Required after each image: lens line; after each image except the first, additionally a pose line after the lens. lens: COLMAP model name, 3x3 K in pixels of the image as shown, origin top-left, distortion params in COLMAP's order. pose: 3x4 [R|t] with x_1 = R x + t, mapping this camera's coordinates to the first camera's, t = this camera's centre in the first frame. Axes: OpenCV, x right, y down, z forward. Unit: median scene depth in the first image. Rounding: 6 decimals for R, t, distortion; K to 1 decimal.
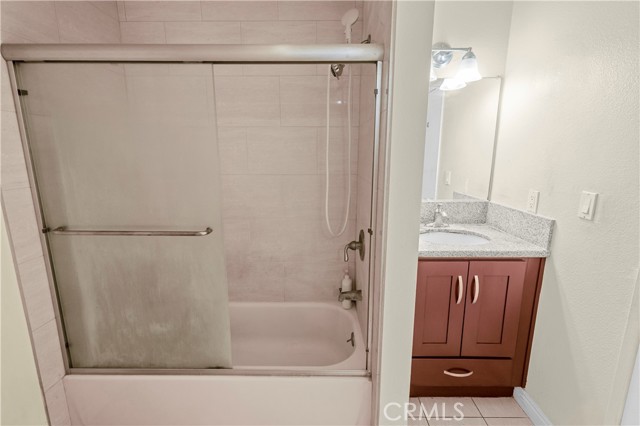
lens RADIAL K [[305.9, 0, 320.1], [0, 305.9, 209.3], [0, 0, 1]] dist [0.004780, 0.000405]
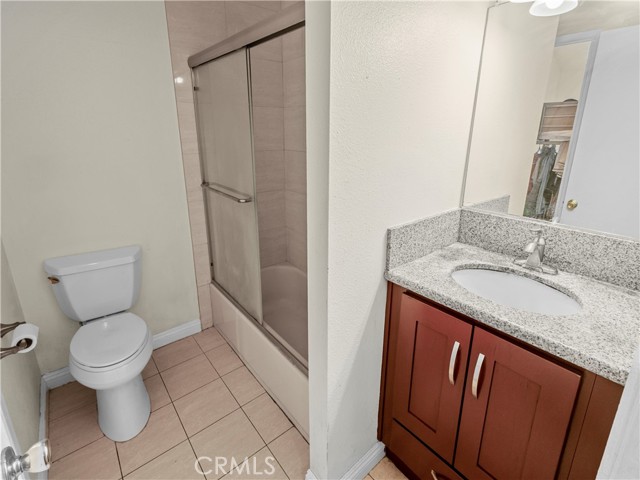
lens RADIAL K [[363.4, 0, 320.0], [0, 363.4, 240.0], [0, 0, 1]] dist [0.001174, 0.000202]
pose [[0.595383, 0.239290, -0.766981, 0.806887], [-0.156604, 0.970872, 0.181335, -0.068223], [0.788032, 0.012148, 0.615514, 0.340115]]
